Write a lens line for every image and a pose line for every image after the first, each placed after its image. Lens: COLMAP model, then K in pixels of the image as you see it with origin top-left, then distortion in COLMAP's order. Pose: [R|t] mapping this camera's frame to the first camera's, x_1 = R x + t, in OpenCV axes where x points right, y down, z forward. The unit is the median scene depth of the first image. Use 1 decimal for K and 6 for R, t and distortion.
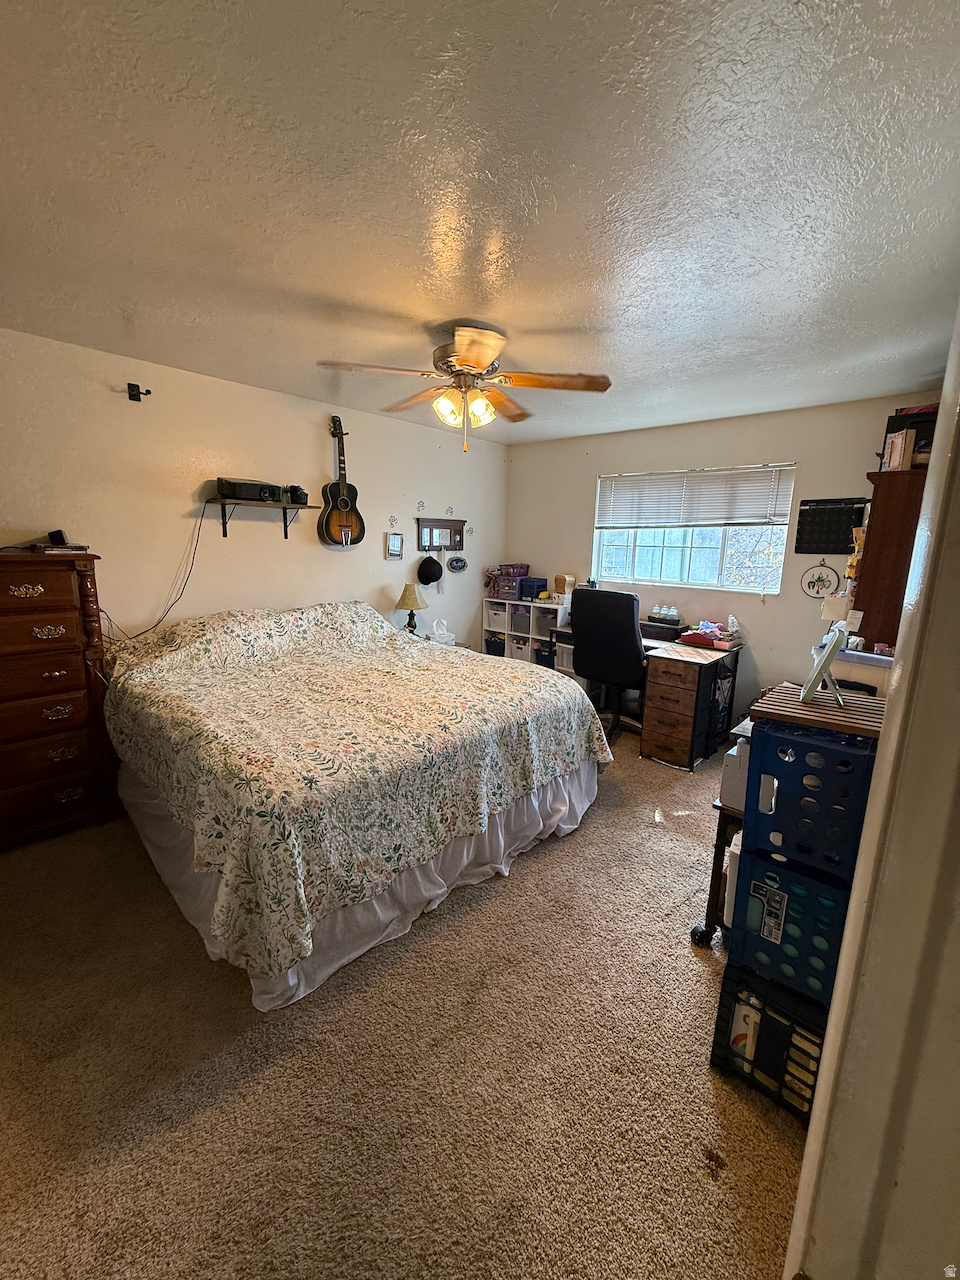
lens RADIAL K [[511.1, 0, 480.0], [0, 511.1, 640.0], [0, 0, 1]] dist [0.000163, -0.000024]
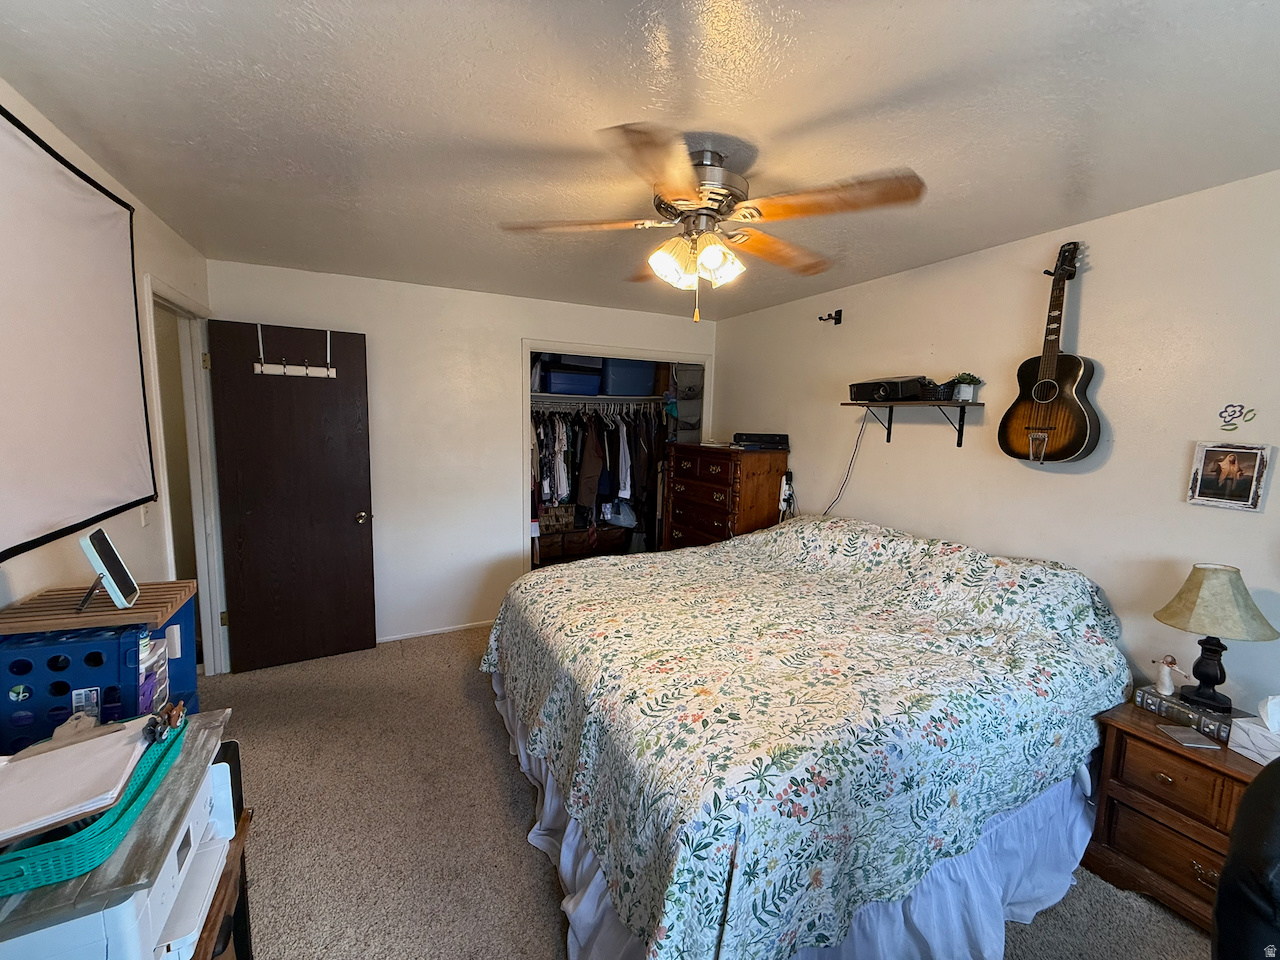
lens RADIAL K [[511.1, 0, 640.0], [0, 511.1, 480.0], [0, 0, 1]] dist [0.000163, -0.000024]
pose [[-0.340698, 0.081186, -0.936661, 0.509693], [-0.208388, 0.964963, 0.159437, -0.191745], [0.916788, 0.249509, -0.311843, 0.905914]]
